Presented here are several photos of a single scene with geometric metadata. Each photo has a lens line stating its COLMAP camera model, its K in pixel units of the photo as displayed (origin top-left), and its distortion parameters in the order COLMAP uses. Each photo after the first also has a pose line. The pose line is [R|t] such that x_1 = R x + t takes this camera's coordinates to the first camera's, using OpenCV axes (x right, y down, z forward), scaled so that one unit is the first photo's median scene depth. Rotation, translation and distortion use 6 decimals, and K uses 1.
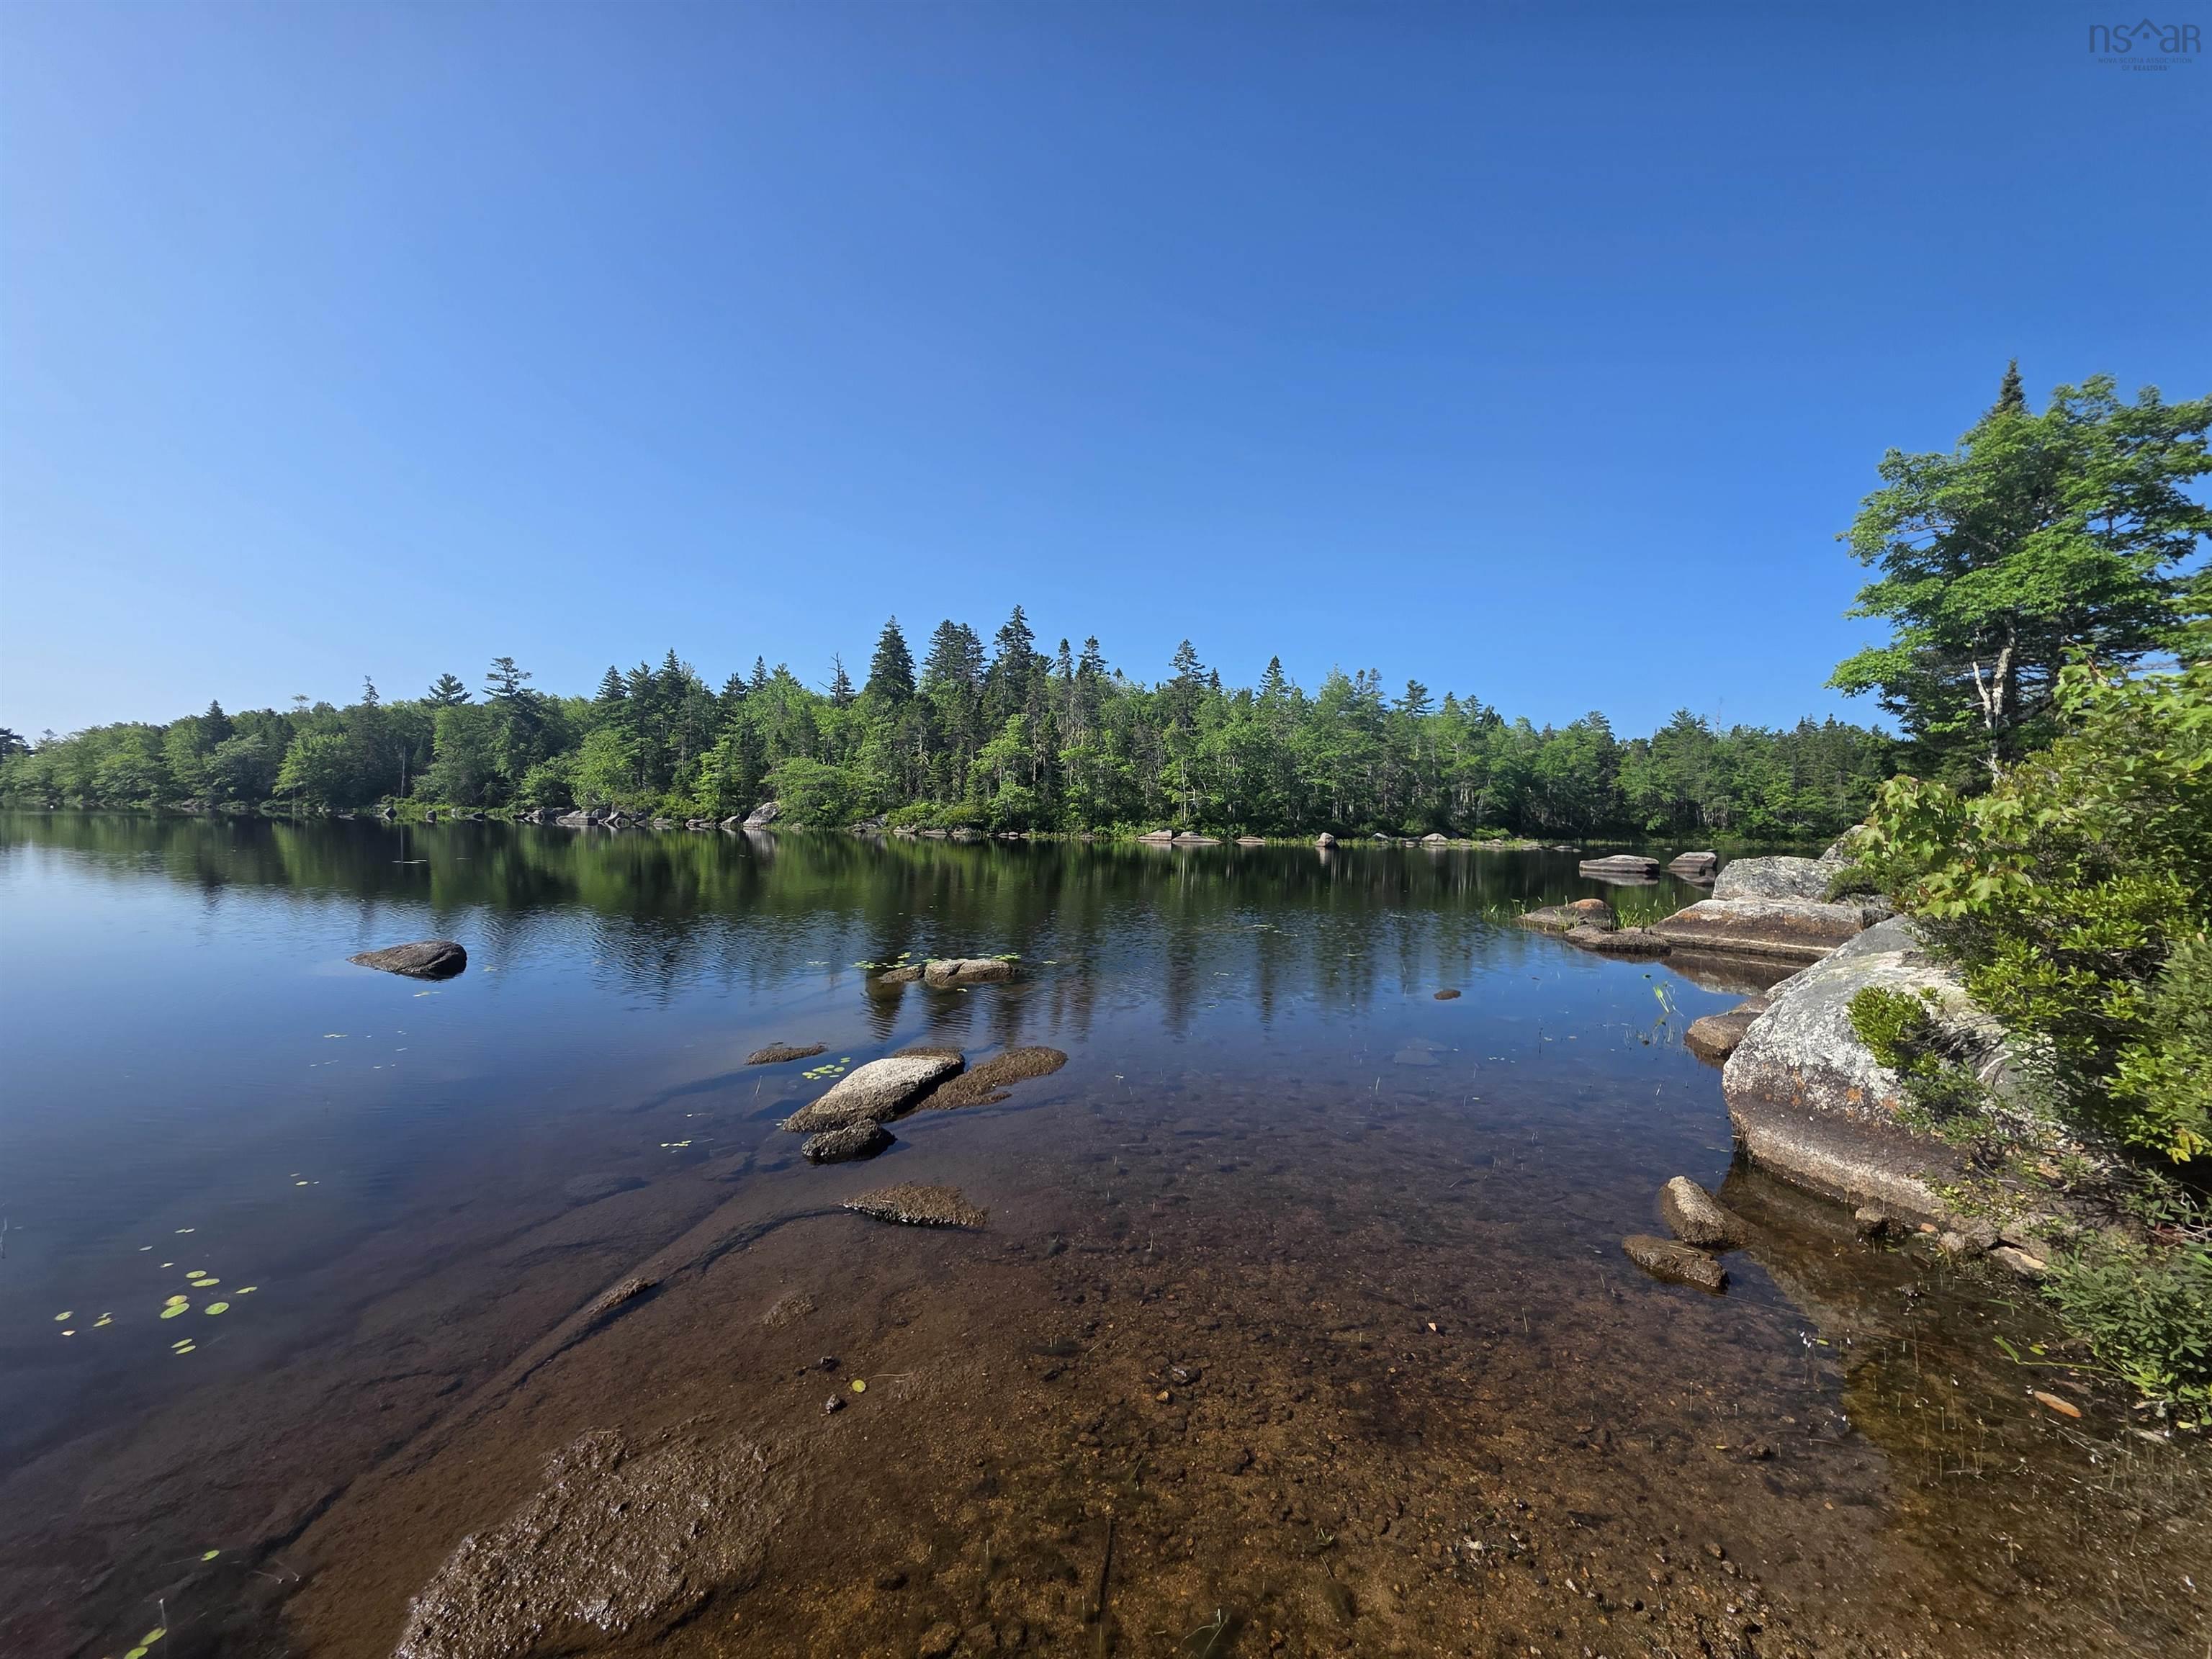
lens RADIAL K [[881.0, 0, 1097.2], [0, 881.0, 824.3], [0, 0, 1]] dist [0.005660, -0.000645]
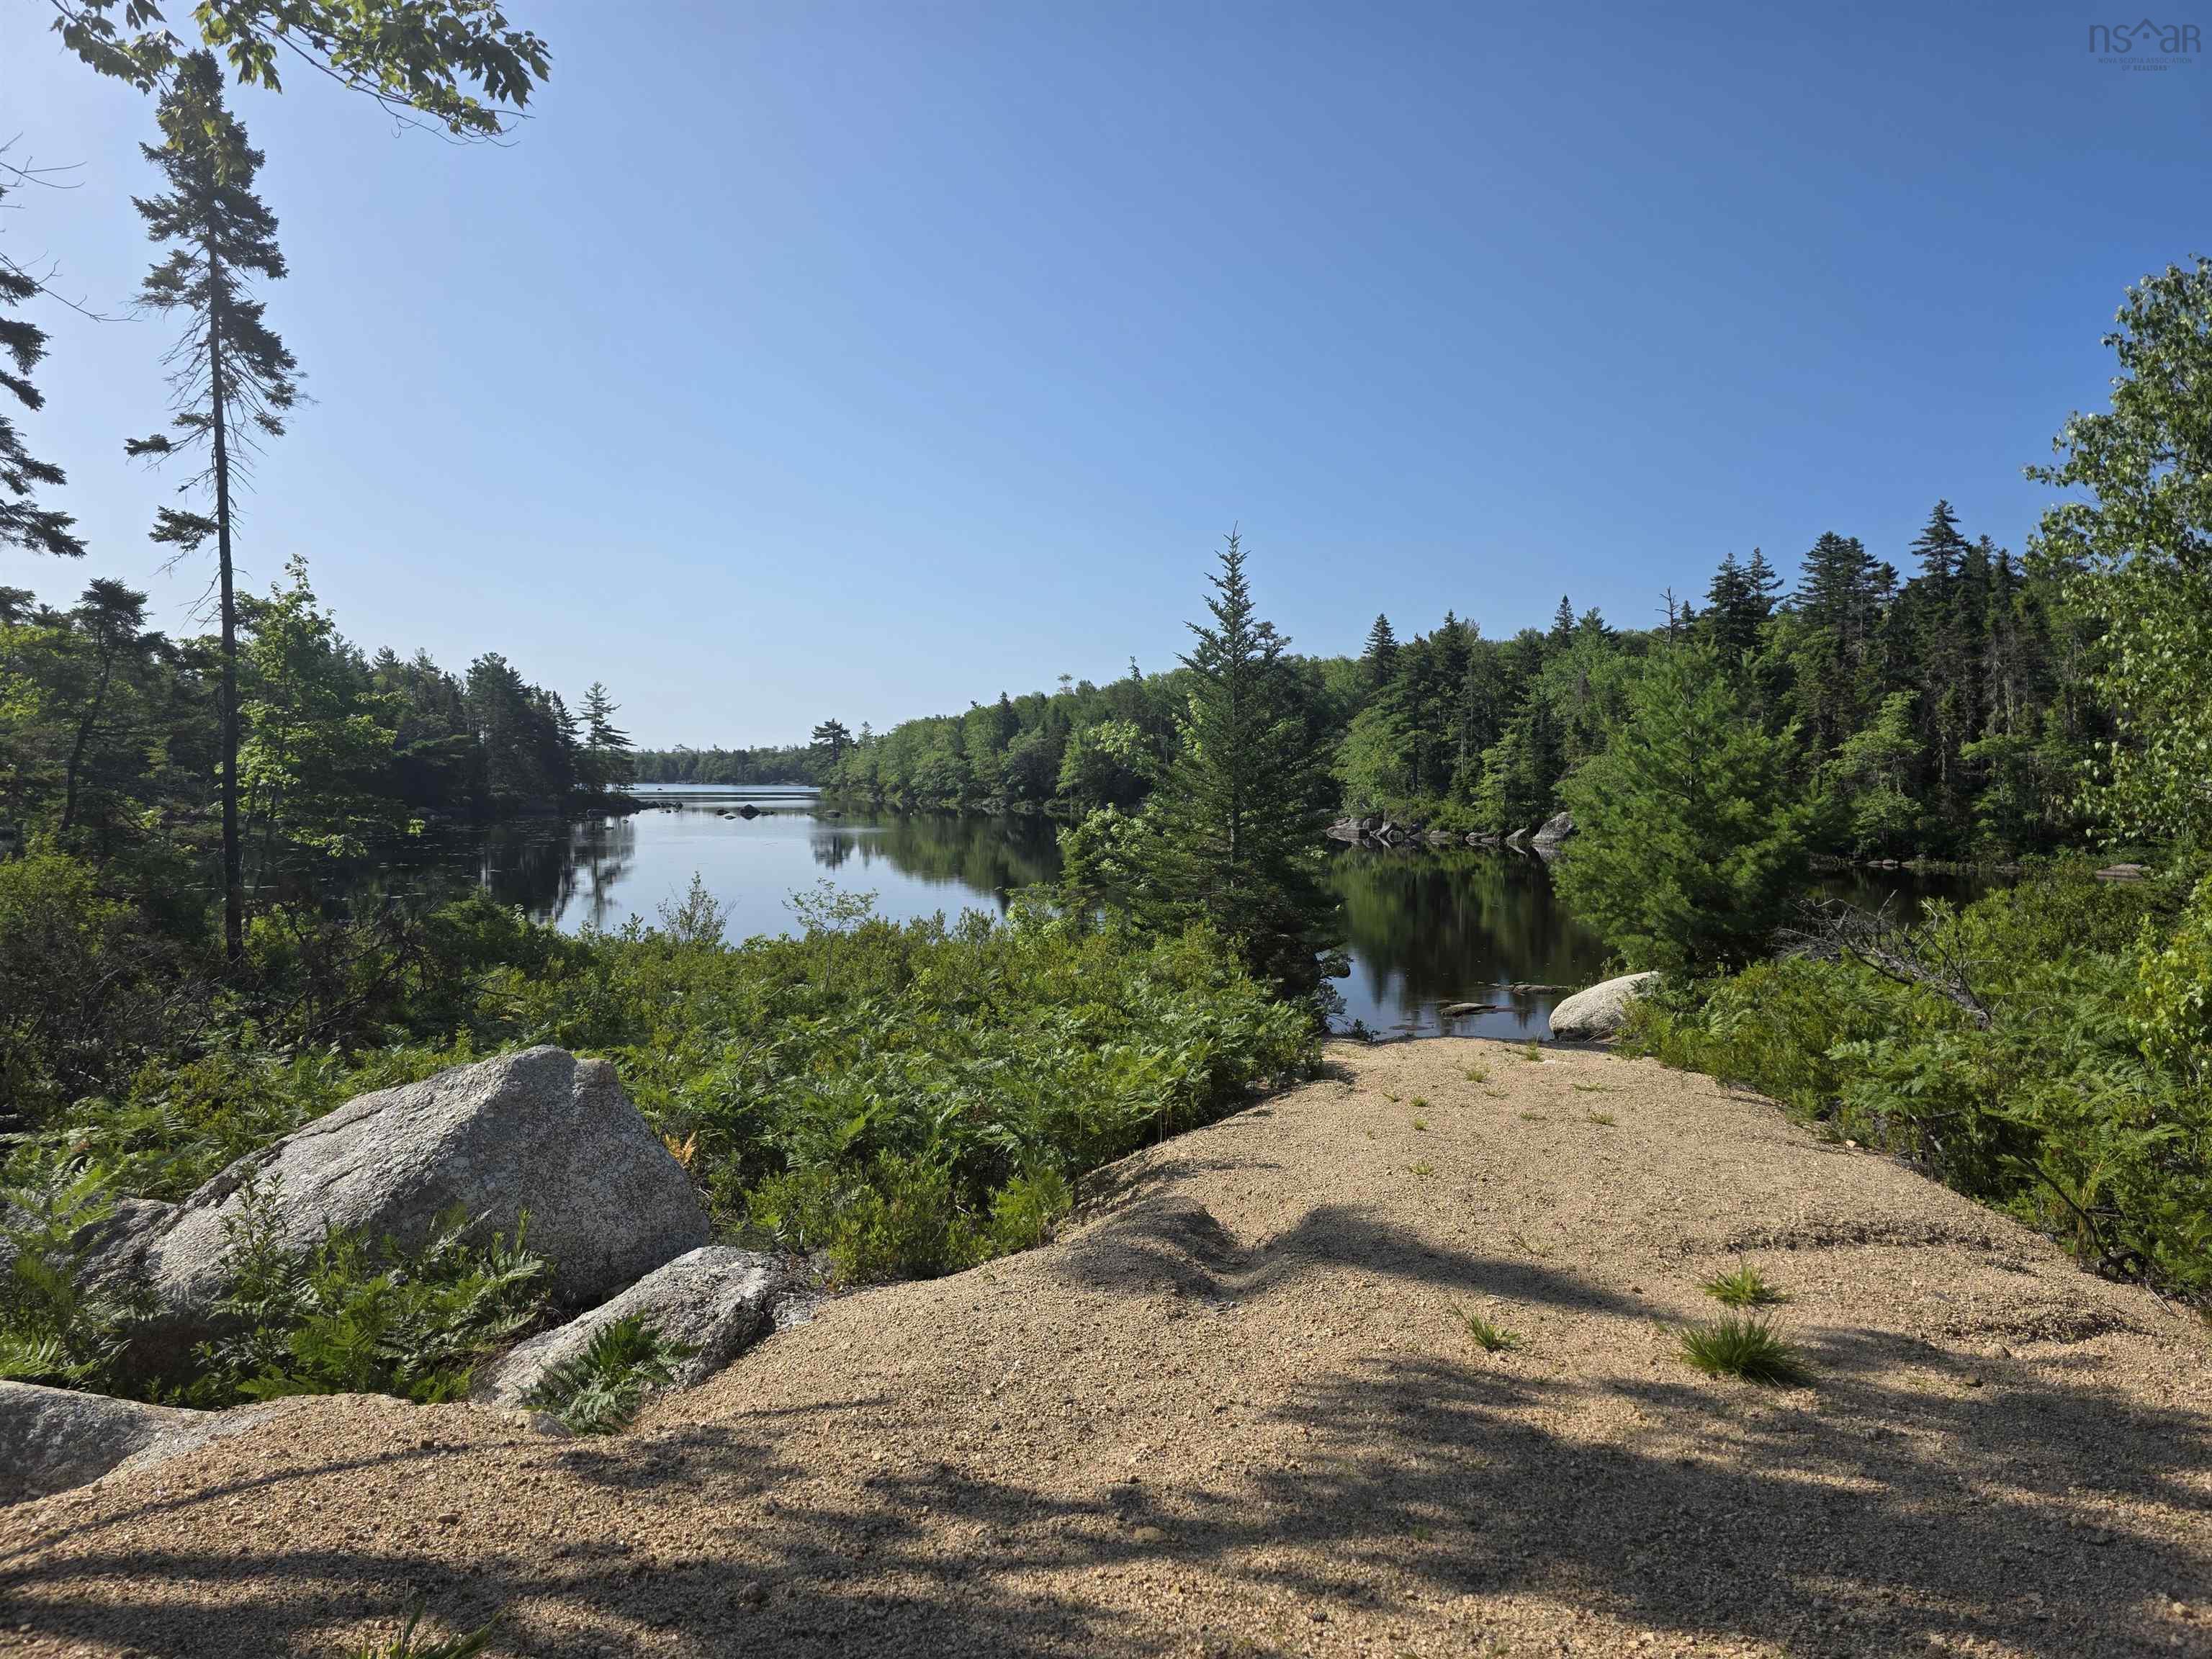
lens RADIAL K [[1481.5, 0, 1123.7], [0, 1481.5, 819.1], [0, 0, 1]] dist [0.075019, -0.064099]
pose [[0.781732, -0.002866, -0.623608, 0.136572], [0.010204, 0.999914, 0.008196, -0.030756], [0.623532, -0.012771, 0.781694, -0.258284]]
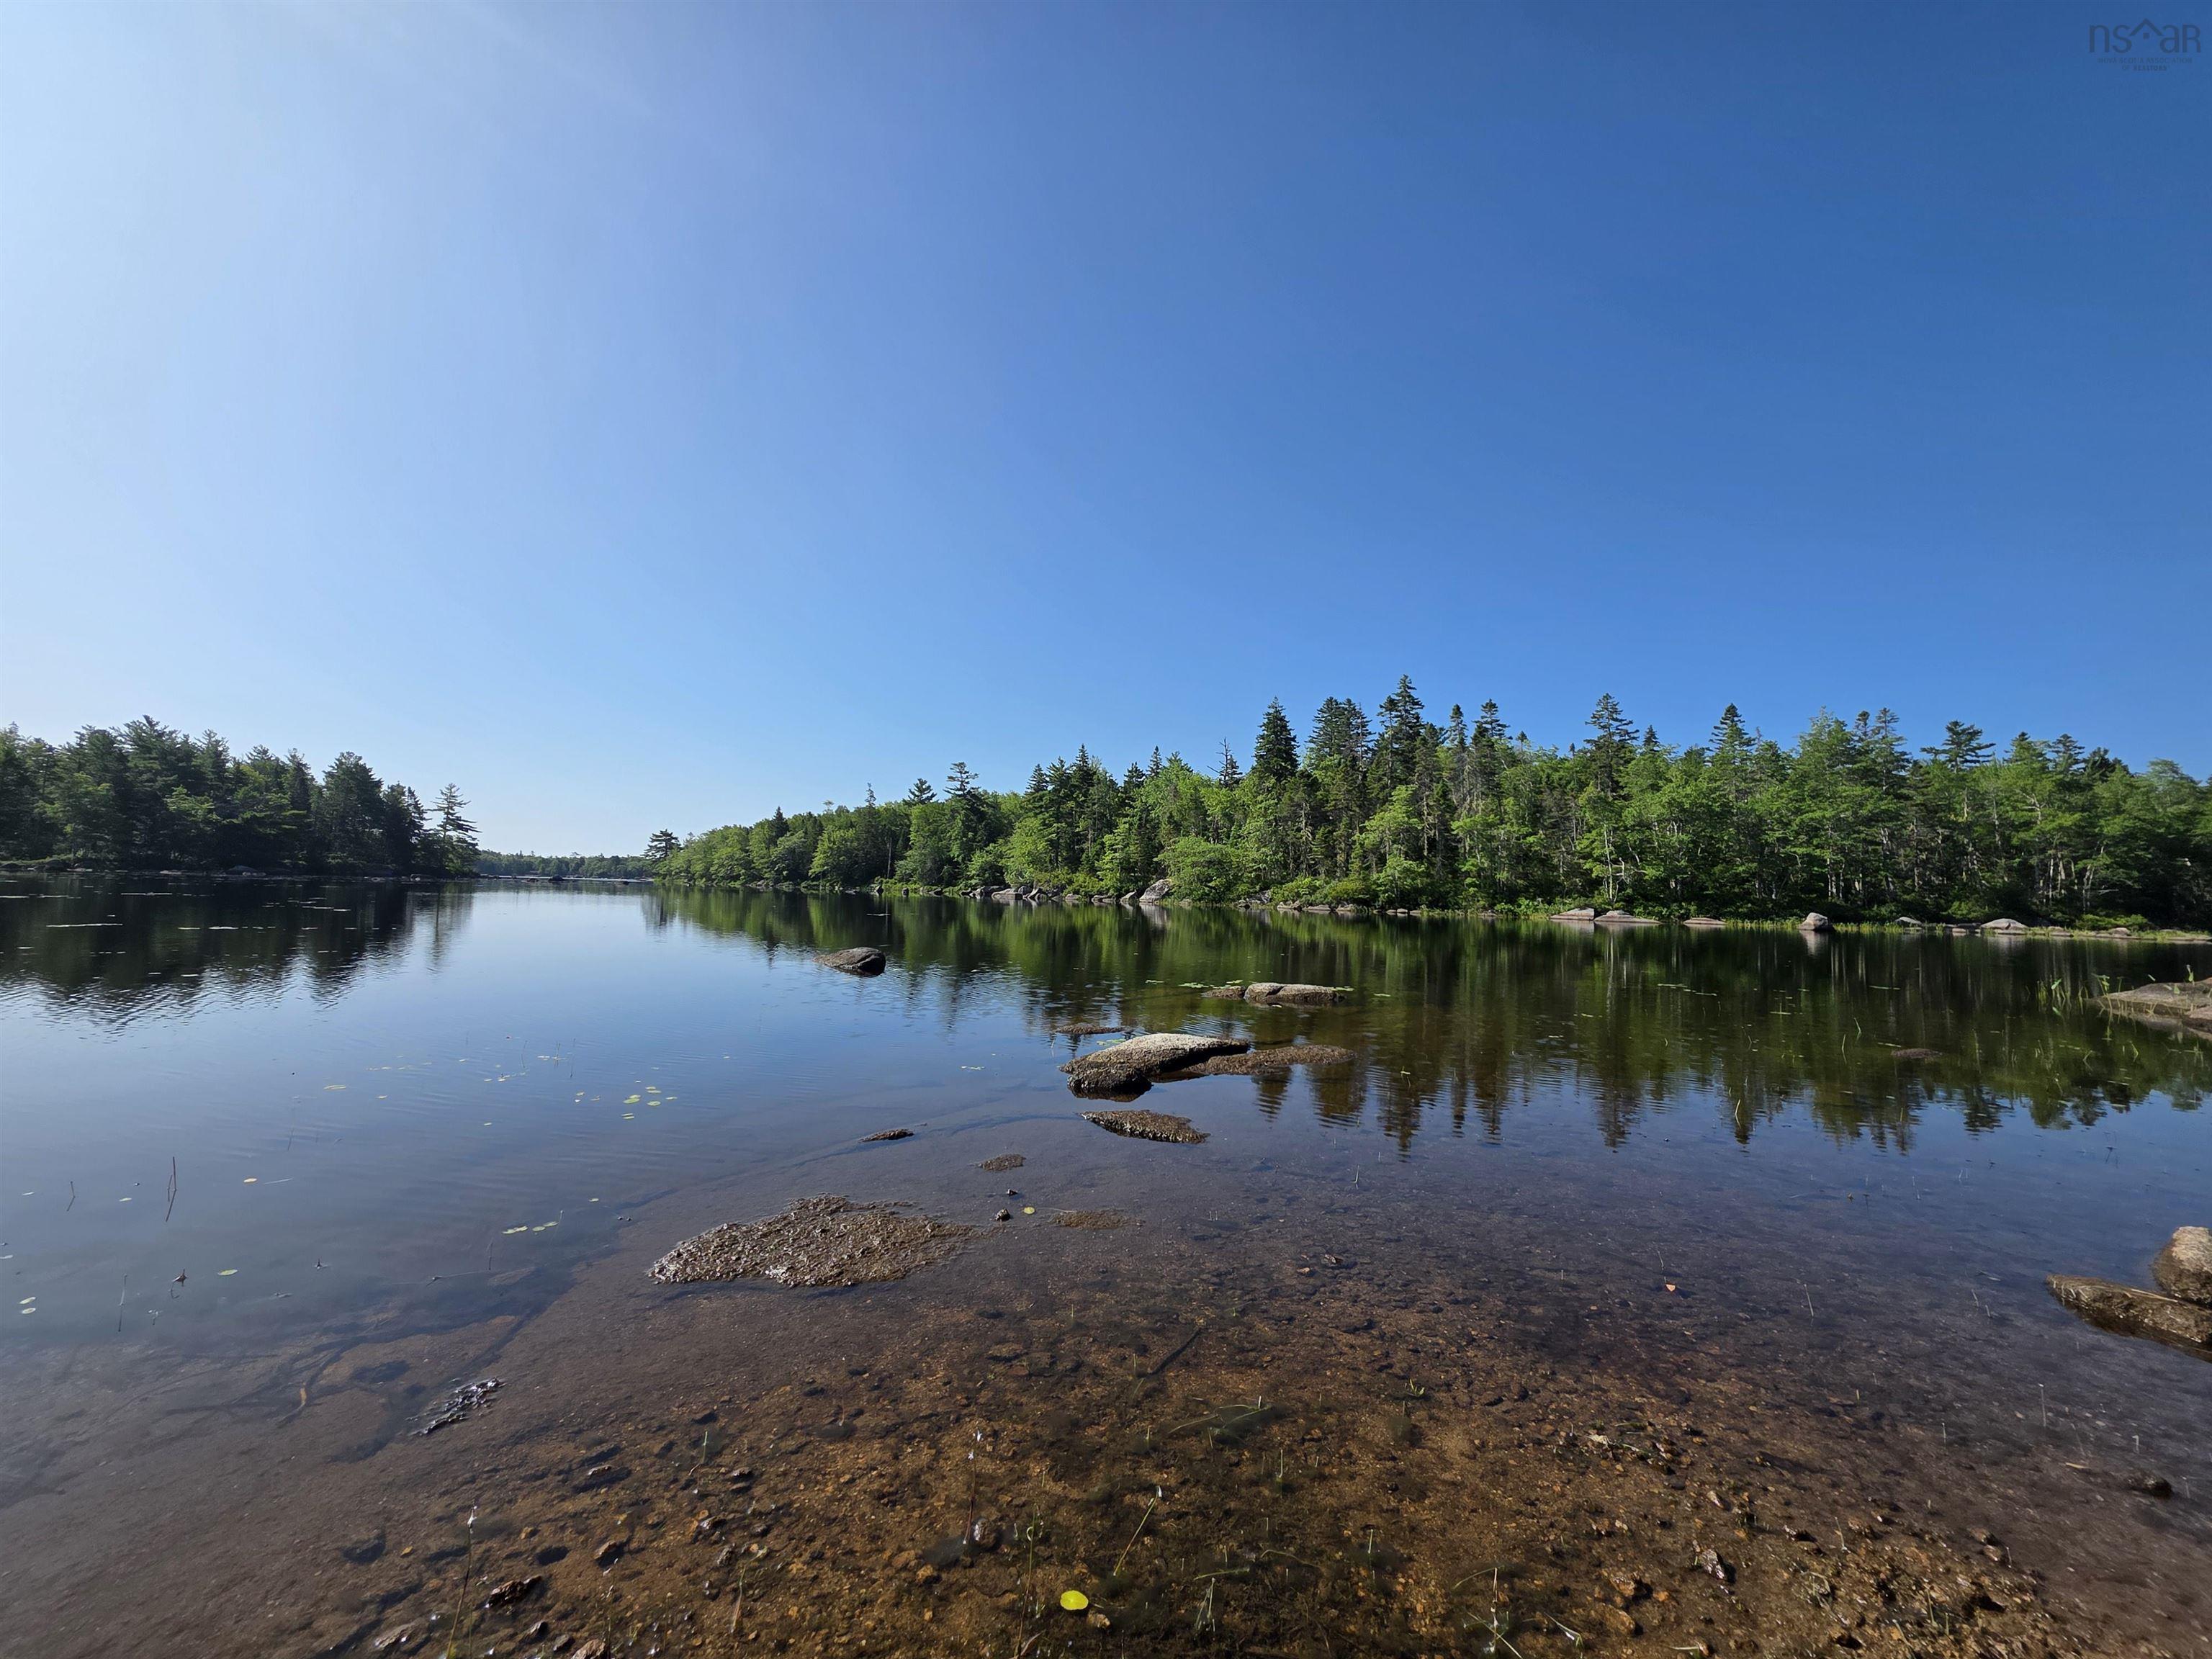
lens RADIAL K [[881.0, 0, 1096.6], [0, 881.0, 823.8], [0, 0, 1]] dist [0.005660, -0.000645]
pose [[0.906183, -0.029368, -0.421865, 0.007147], [-0.010497, 0.995716, -0.091863, 0.006099], [0.422756, 0.087673, 0.901993, -0.000384]]
